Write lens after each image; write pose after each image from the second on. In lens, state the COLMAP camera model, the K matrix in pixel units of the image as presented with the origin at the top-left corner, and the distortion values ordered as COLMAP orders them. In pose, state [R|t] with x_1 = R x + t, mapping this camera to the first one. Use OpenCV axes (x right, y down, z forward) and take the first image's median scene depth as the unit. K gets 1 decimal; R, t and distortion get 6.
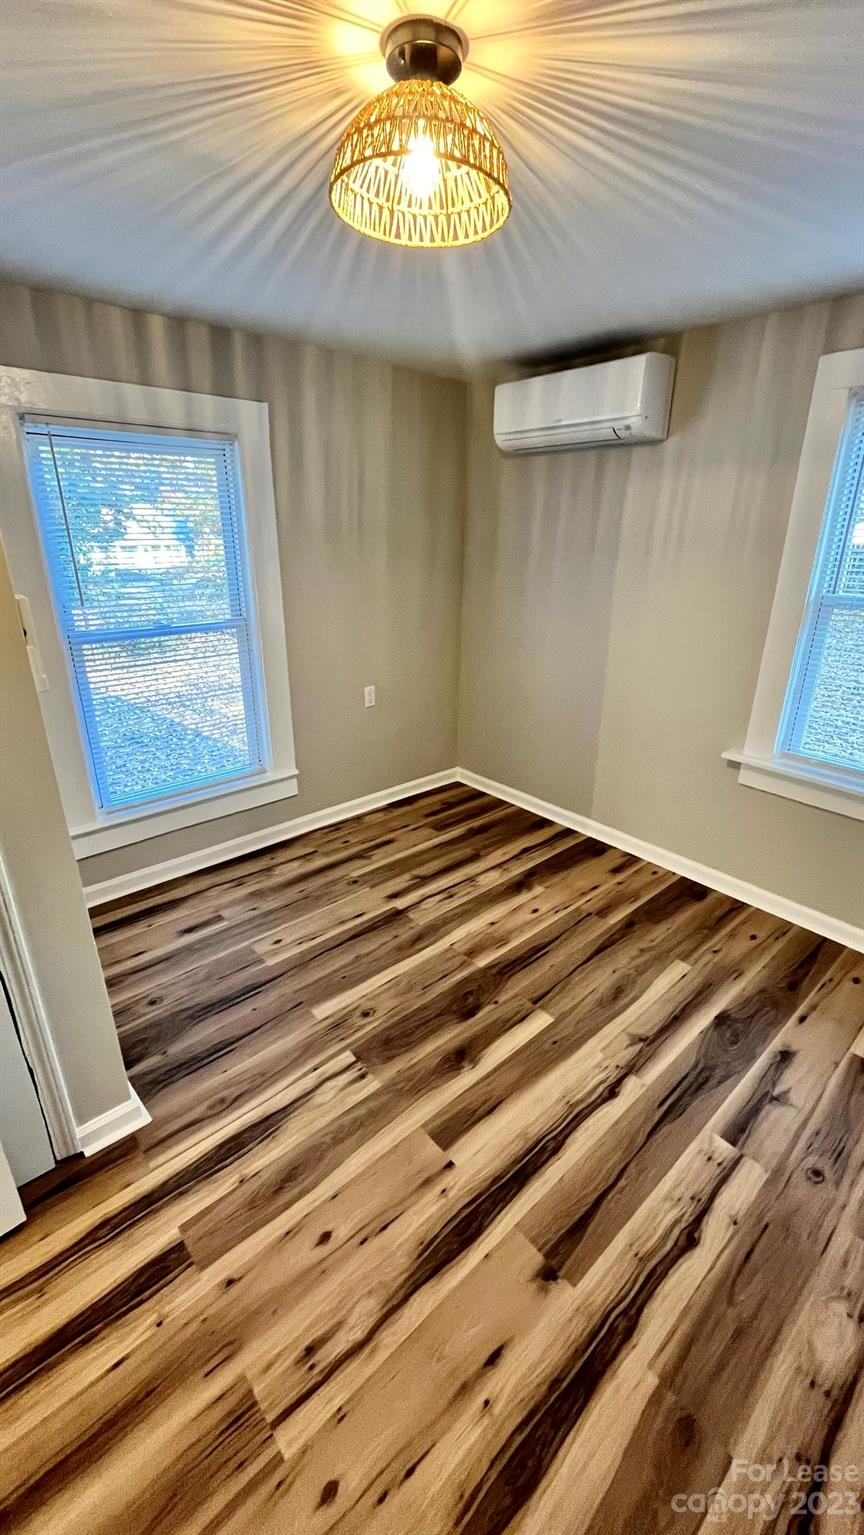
lens RADIAL K [[612.4, 0, 432.0], [0, 612.4, 767.5], [0, 0, 1]] dist [-0.001175, 0.000185]
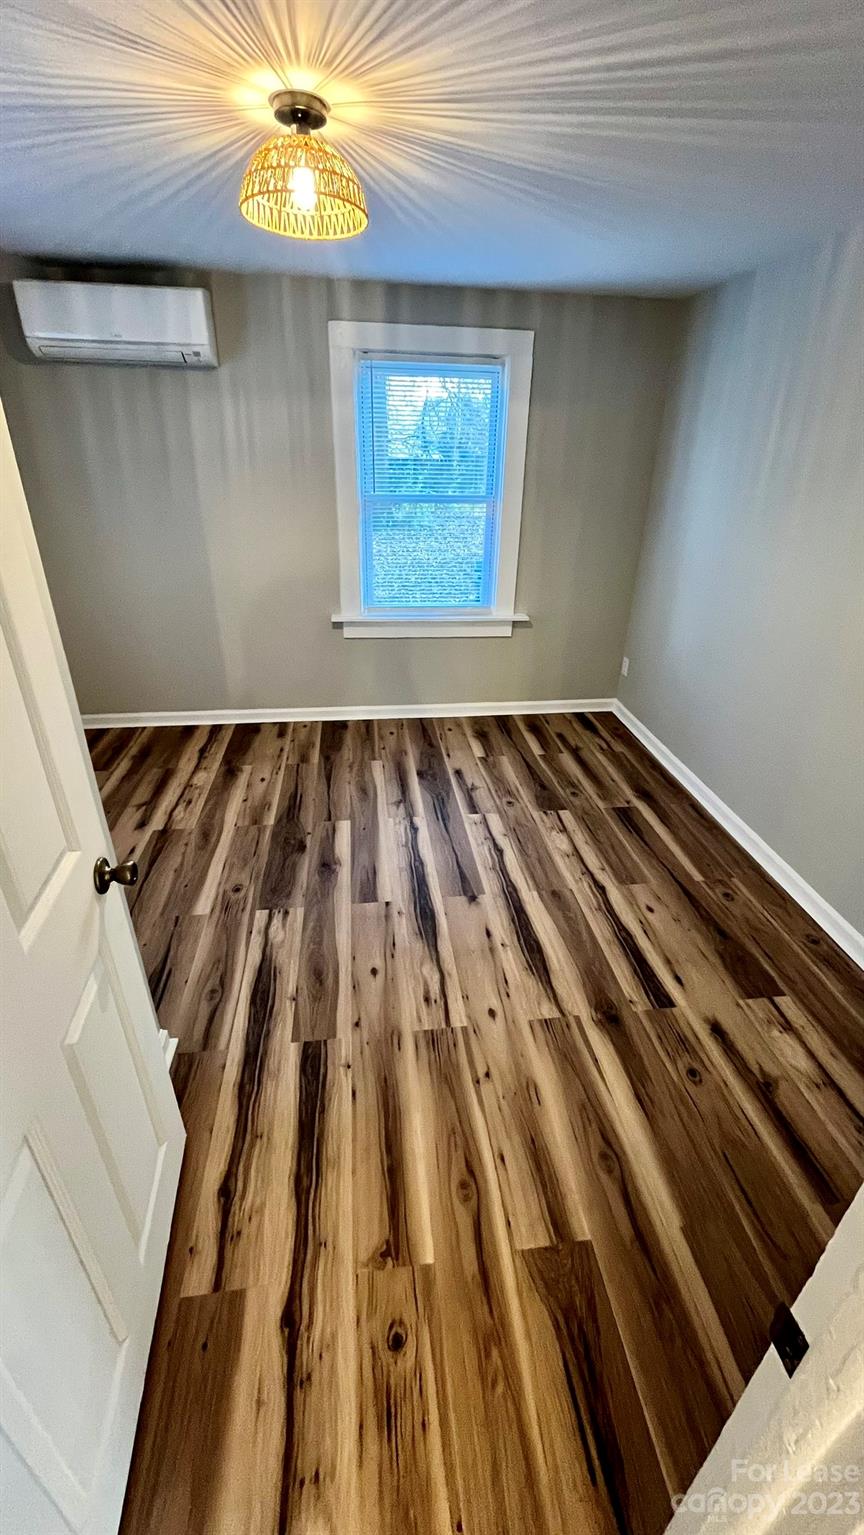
lens RADIAL K [[614.2, 0, 432.0], [0, 614.2, 767.5], [0, 0, 1]] dist [-0.001978, -0.000014]
pose [[0.567750, -0.375630, 0.732504, -0.641076], [0.287945, 0.924231, 0.250767, 0.006398], [-0.771199, 0.068549, 0.632893, -0.027858]]
